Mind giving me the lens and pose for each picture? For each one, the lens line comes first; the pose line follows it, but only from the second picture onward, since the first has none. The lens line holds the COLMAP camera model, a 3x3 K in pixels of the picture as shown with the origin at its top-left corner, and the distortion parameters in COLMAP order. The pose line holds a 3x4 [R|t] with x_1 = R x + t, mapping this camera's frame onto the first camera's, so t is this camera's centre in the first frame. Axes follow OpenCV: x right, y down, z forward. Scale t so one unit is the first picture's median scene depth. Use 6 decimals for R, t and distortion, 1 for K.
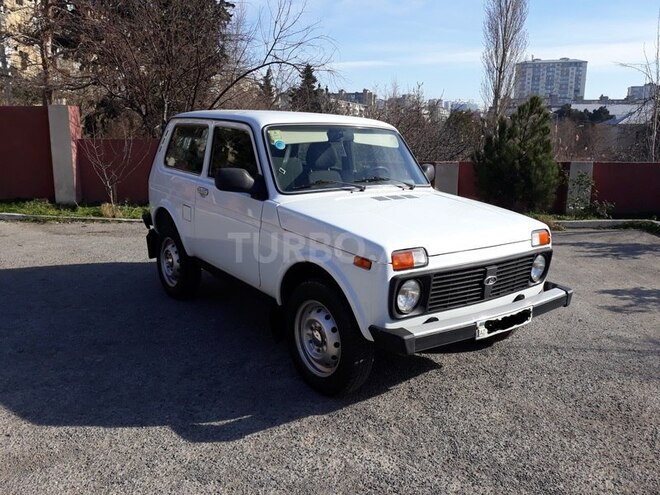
lens RADIAL K [[533.4, 0, 330.0], [0, 533.4, 247.5], [0, 0, 1]] dist [-0.012213, -0.013161]
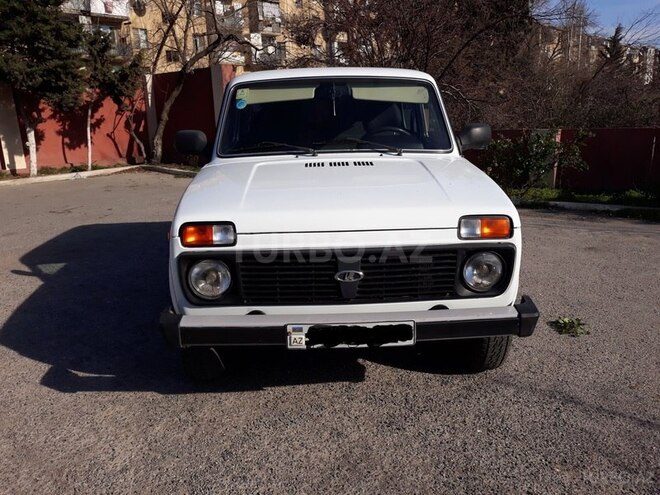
lens RADIAL K [[533.4, 0, 330.0], [0, 533.4, 247.5], [0, 0, 1]] dist [-0.012213, -0.013161]
pose [[0.816208, 0.101640, -0.568748, 0.631917], [-0.075790, 0.994733, 0.069002, -0.023128], [0.572766, -0.013215, 0.819612, 0.355030]]
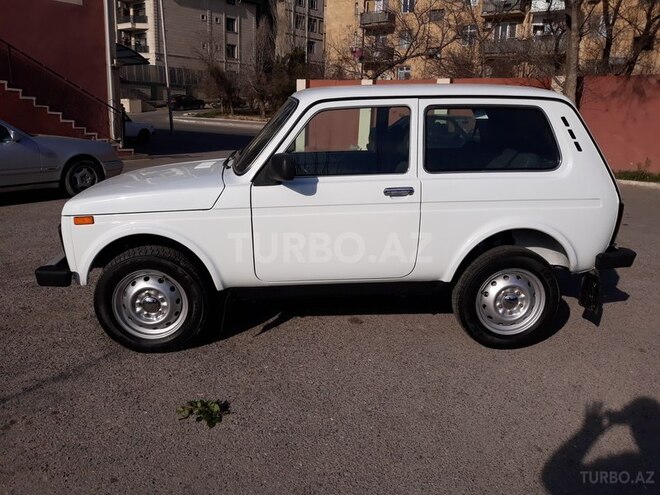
lens RADIAL K [[533.4, 0, 330.0], [0, 533.4, 247.5], [0, 0, 1]] dist [-0.012213, -0.013161]
pose [[-0.533143, 0.176310, -0.827450, 0.969767], [-0.210872, 0.919483, 0.331789, -0.368055], [0.819324, 0.351377, -0.453037, 1.846749]]
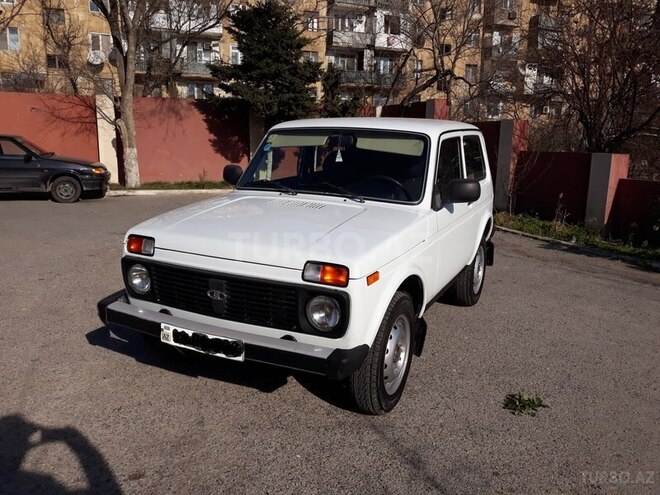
lens RADIAL K [[533.4, 0, 330.0], [0, 533.4, 247.5], [0, 0, 1]] dist [-0.012213, -0.013161]
pose [[0.448895, 0.167614, -0.877724, 1.062963], [-0.196506, 0.976722, 0.086020, -0.119416], [0.871710, 0.133864, 0.471383, 0.671437]]
